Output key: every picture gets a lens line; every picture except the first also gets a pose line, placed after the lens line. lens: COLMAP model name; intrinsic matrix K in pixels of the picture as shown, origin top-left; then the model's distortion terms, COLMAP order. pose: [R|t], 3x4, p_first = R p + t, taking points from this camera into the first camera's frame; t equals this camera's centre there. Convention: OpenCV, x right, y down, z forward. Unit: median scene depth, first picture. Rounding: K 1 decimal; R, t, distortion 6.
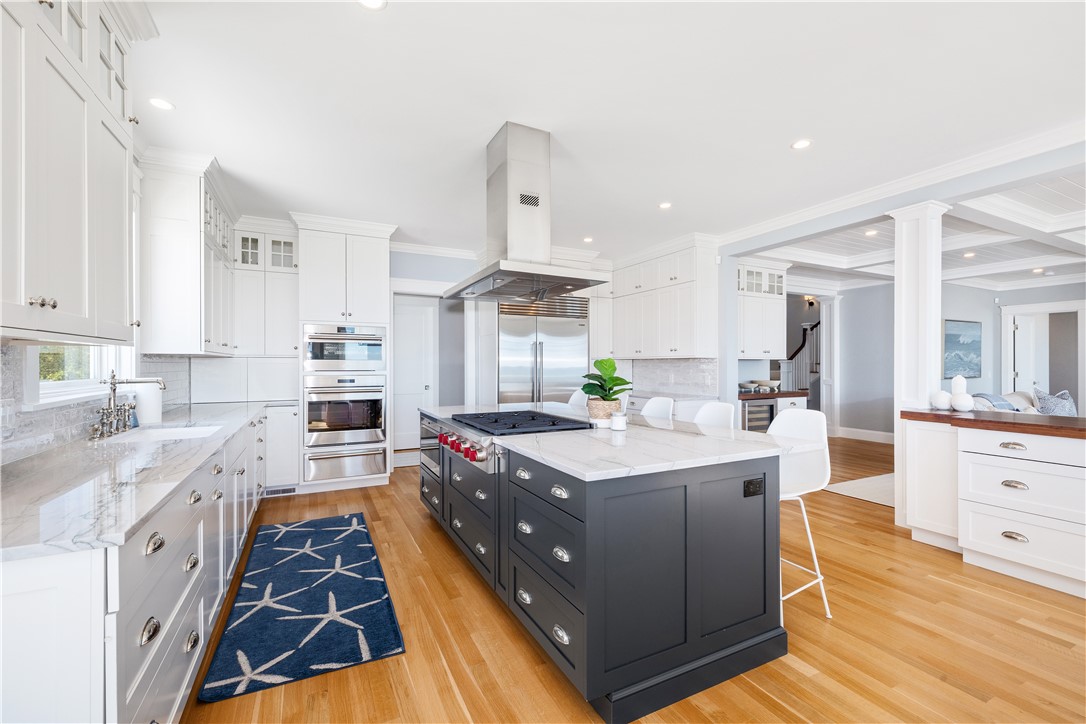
lens RADIAL K [[455.8, 0, 544.3], [0, 455.8, 364.6], [0, 0, 1]] dist [0.001105, -0.000172]
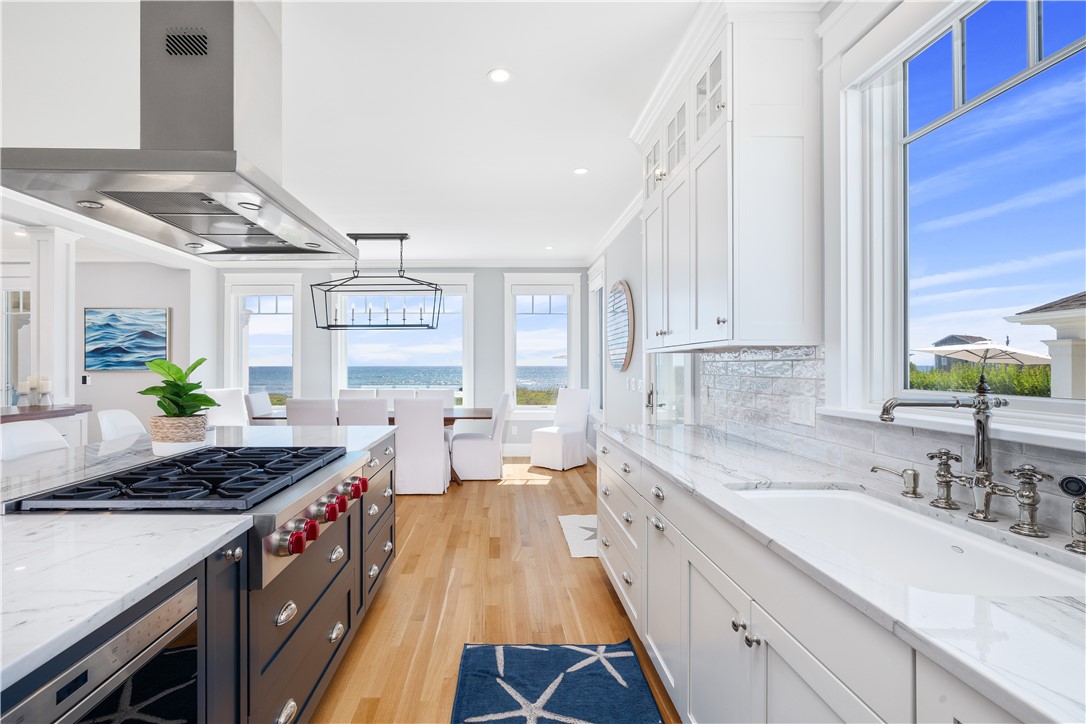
lens RADIAL K [[501.4, 0, 542.8], [0, 501.4, 363.5], [0, 0, 1]] dist [0.000058, 0.000012]
pose [[-0.925118, 0.009758, 0.379554, -0.928422], [0.008341, 0.999951, -0.005378, 0.004092], [-0.379588, -0.001809, -0.925154, 2.036050]]
